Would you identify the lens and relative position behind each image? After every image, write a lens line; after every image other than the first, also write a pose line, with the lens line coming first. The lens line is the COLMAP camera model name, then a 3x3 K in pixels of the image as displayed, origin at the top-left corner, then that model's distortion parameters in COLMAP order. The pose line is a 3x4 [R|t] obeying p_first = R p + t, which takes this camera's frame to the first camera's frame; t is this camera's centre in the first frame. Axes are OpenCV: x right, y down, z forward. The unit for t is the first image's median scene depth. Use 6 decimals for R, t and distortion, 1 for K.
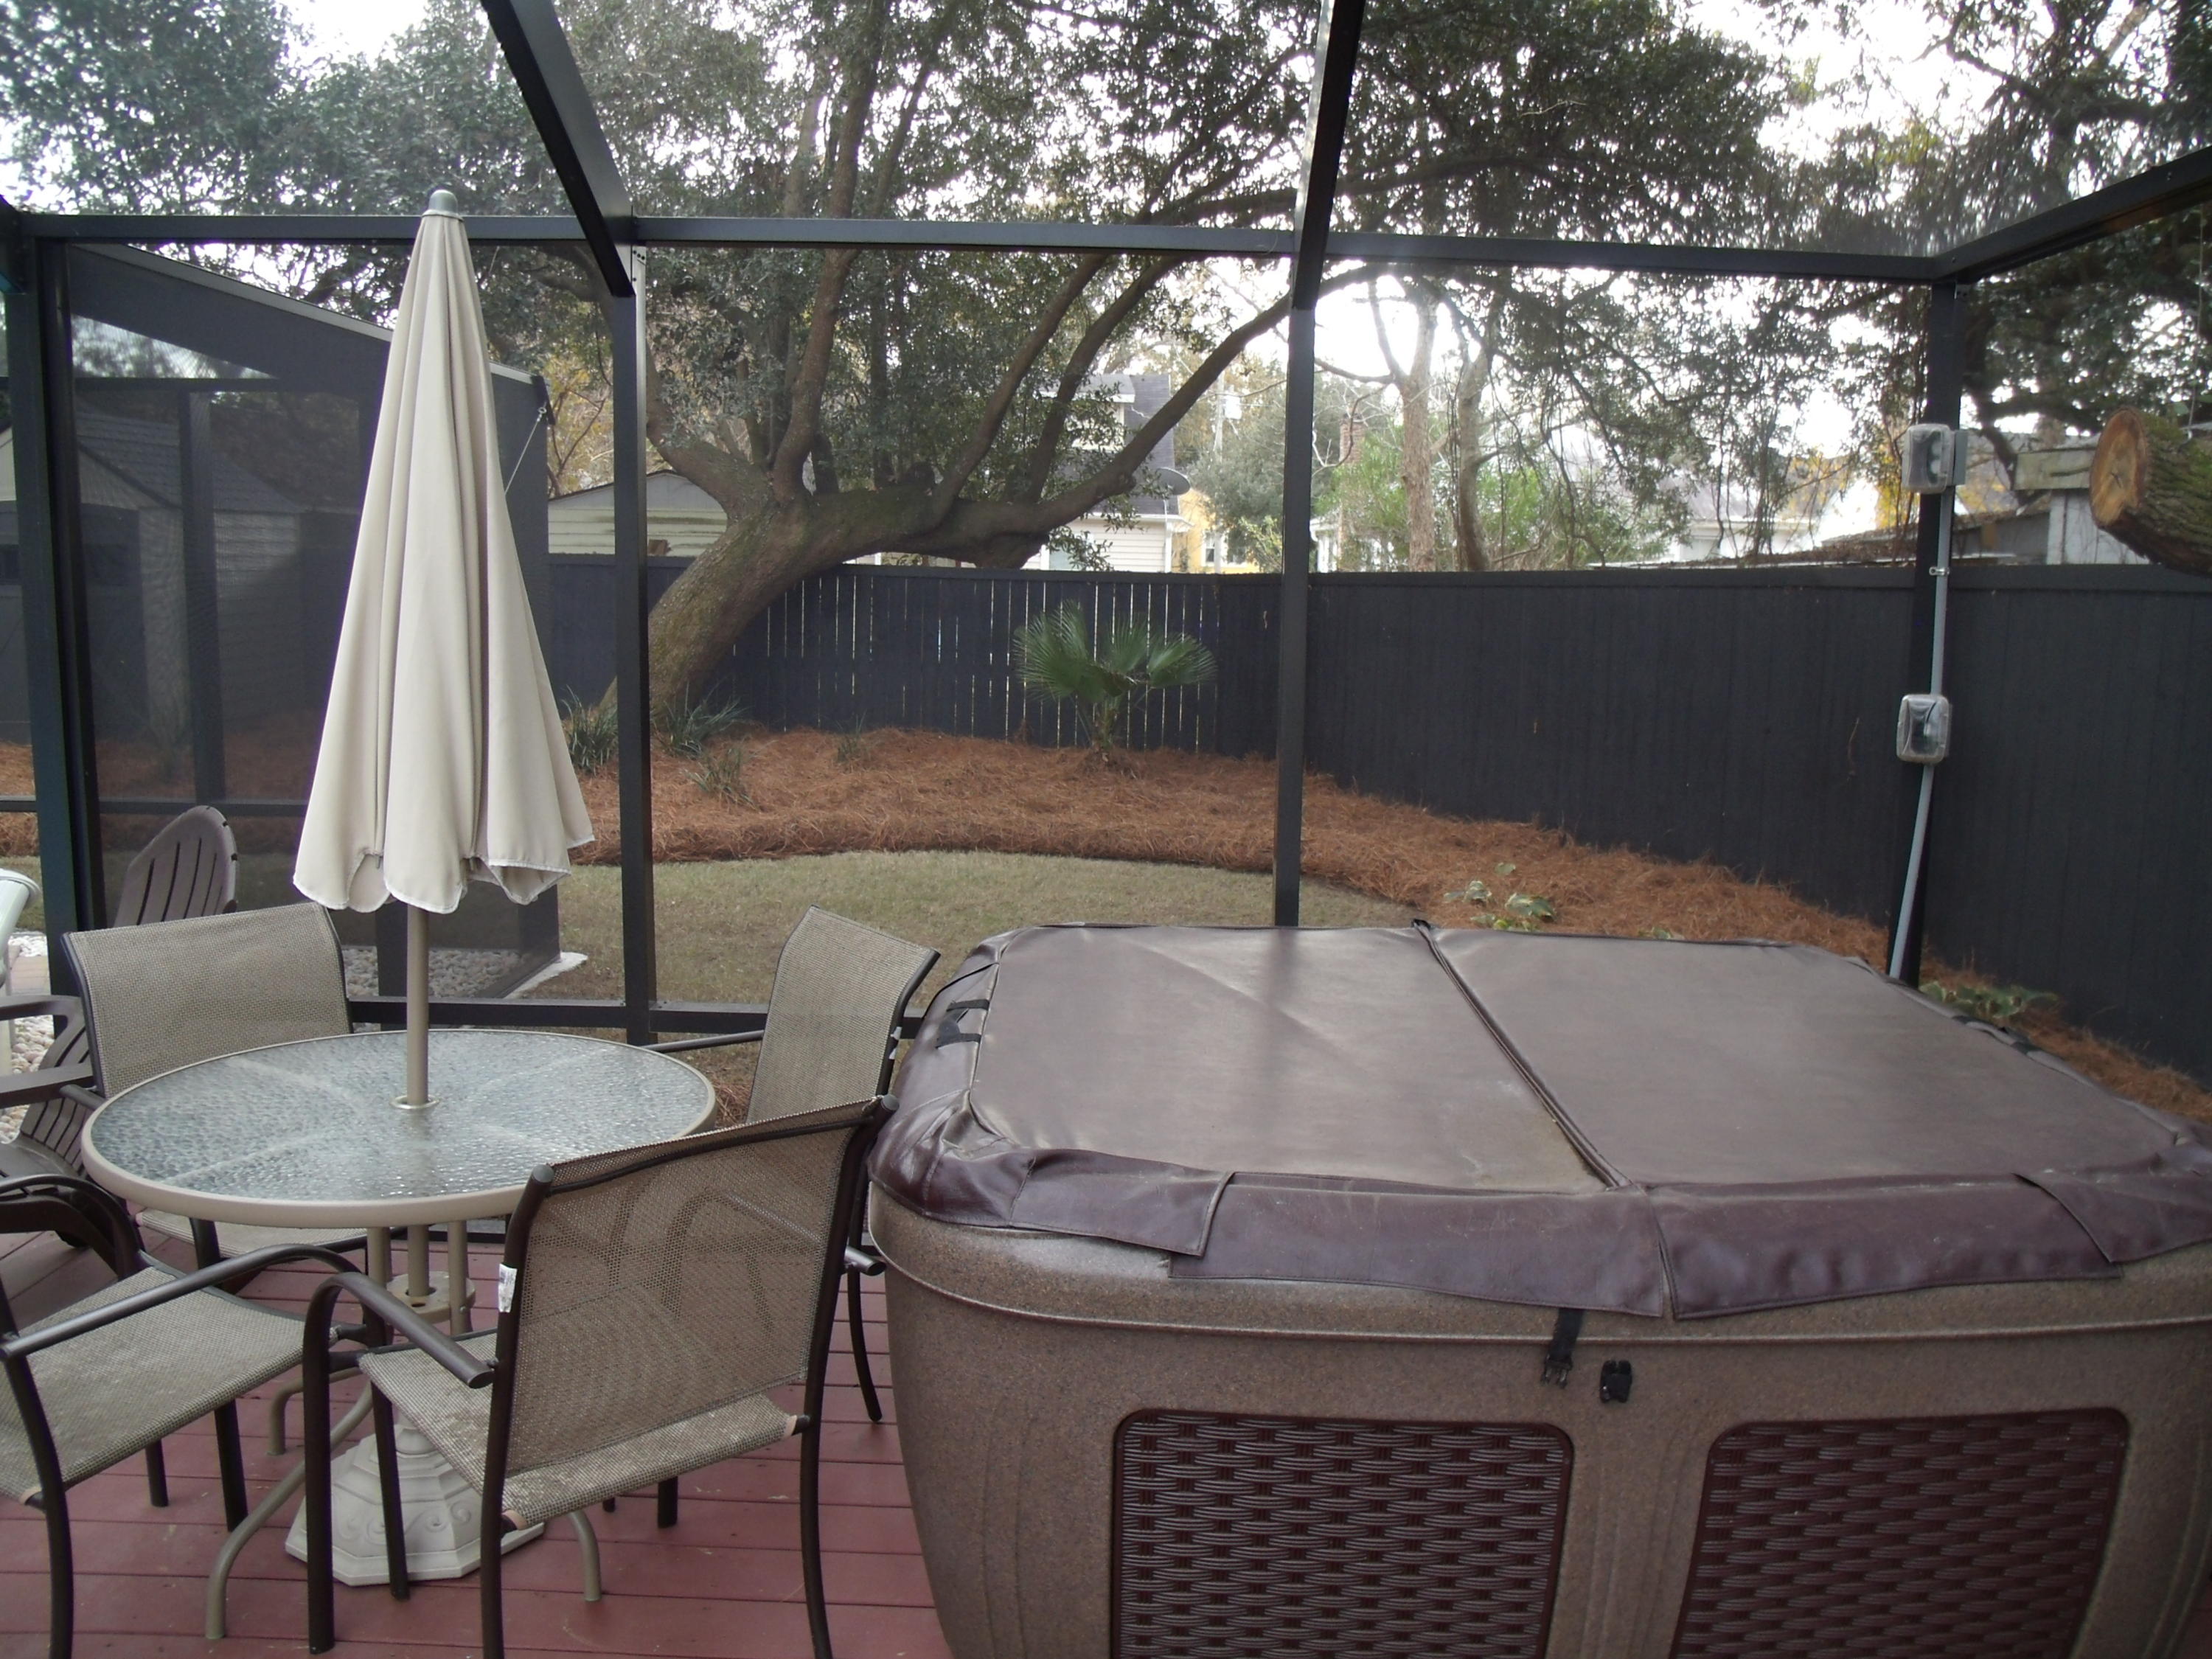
lens RADIAL K [[1773.5, 0, 1106.0], [0, 1773.5, 824.0], [0, 0, 1]] dist [-0.050769, -0.006001]
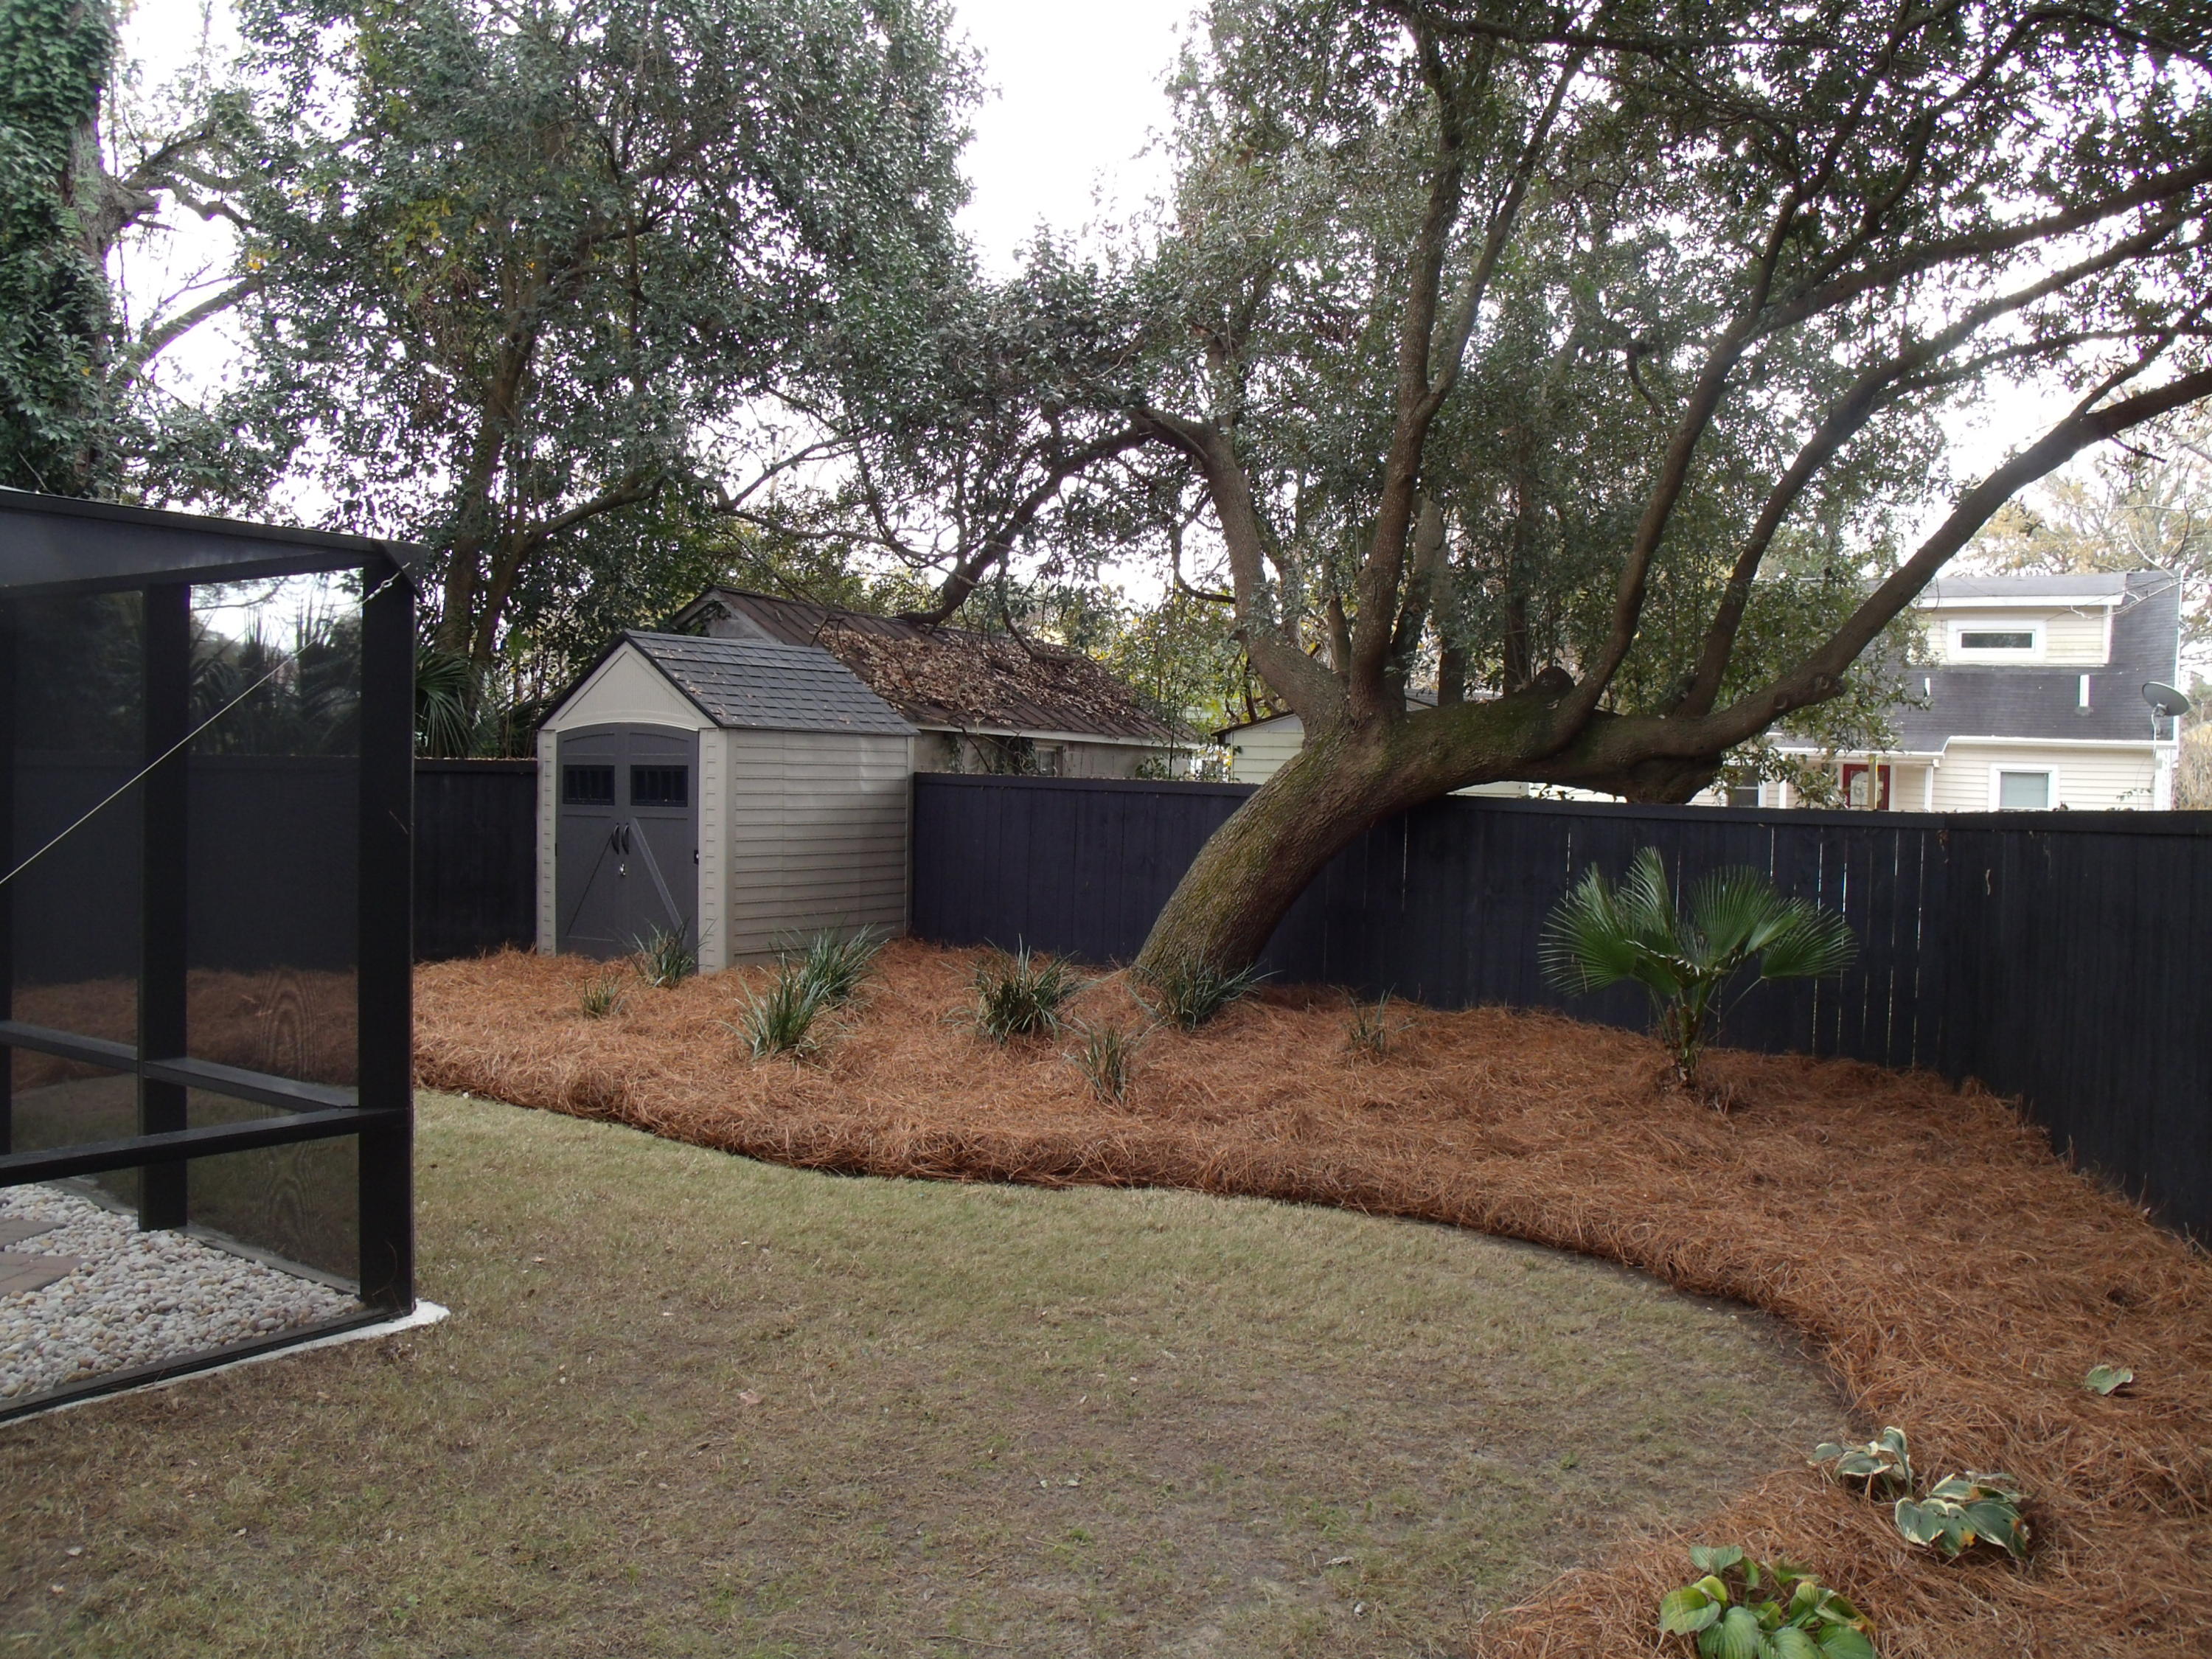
lens RADIAL K [[1773.5, 0, 1106.6], [0, 1773.5, 832.2], [0, 0, 1]] dist [-0.050769, -0.006001]
pose [[0.833287, 0.018917, -0.552517, 0.167744], [-0.088282, 0.991143, -0.099210, -0.037518], [0.545746, 0.131447, 0.827576, 0.255351]]
